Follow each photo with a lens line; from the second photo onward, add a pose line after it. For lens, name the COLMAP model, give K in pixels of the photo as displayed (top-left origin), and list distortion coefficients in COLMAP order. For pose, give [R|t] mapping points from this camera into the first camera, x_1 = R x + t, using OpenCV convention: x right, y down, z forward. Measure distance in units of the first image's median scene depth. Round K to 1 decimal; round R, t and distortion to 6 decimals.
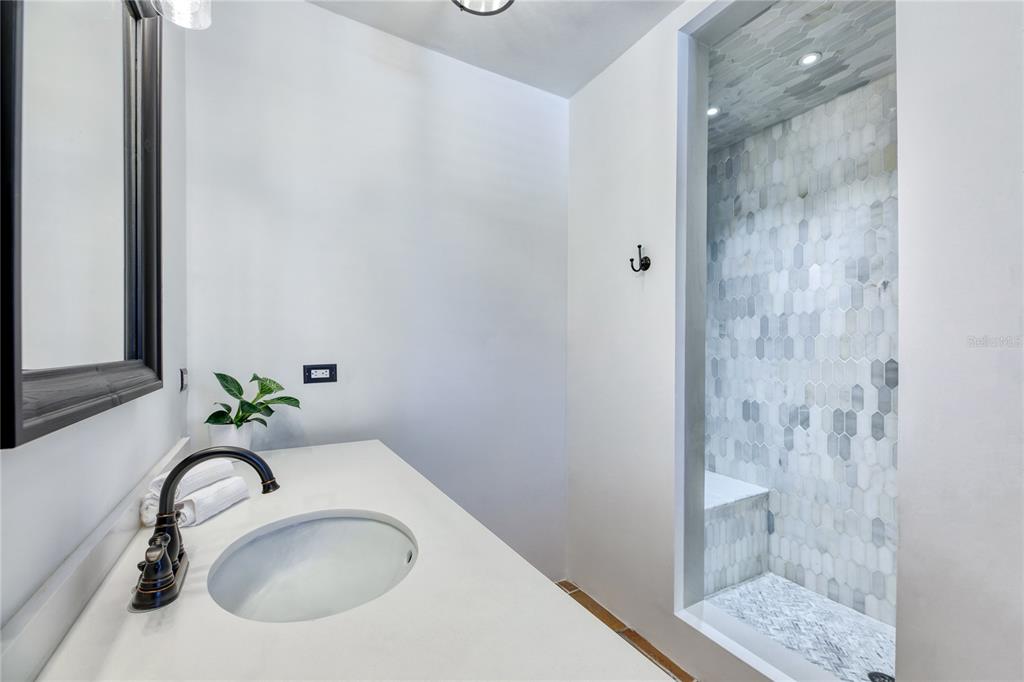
lens RADIAL K [[421.8, 0, 512.0], [0, 421.8, 341.0], [0, 0, 1]] dist [-0.000232, -0.000015]
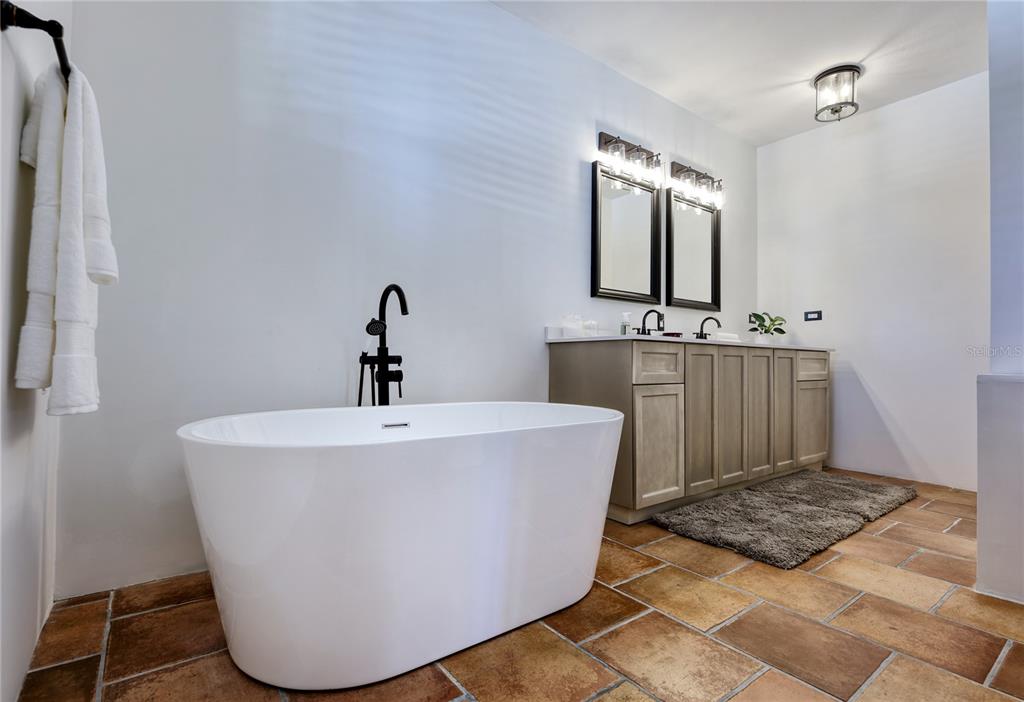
lens RADIAL K [[488.4, 0, 512.0], [0, 488.4, 351.0], [0, 0, 1]] dist [0.000278, 0.000020]
pose [[0.122690, -0.020396, -0.992235, 1.644853], [0.001460, 0.999791, -0.020371, 0.288018], [0.992444, 0.001051, 0.122694, -0.676029]]
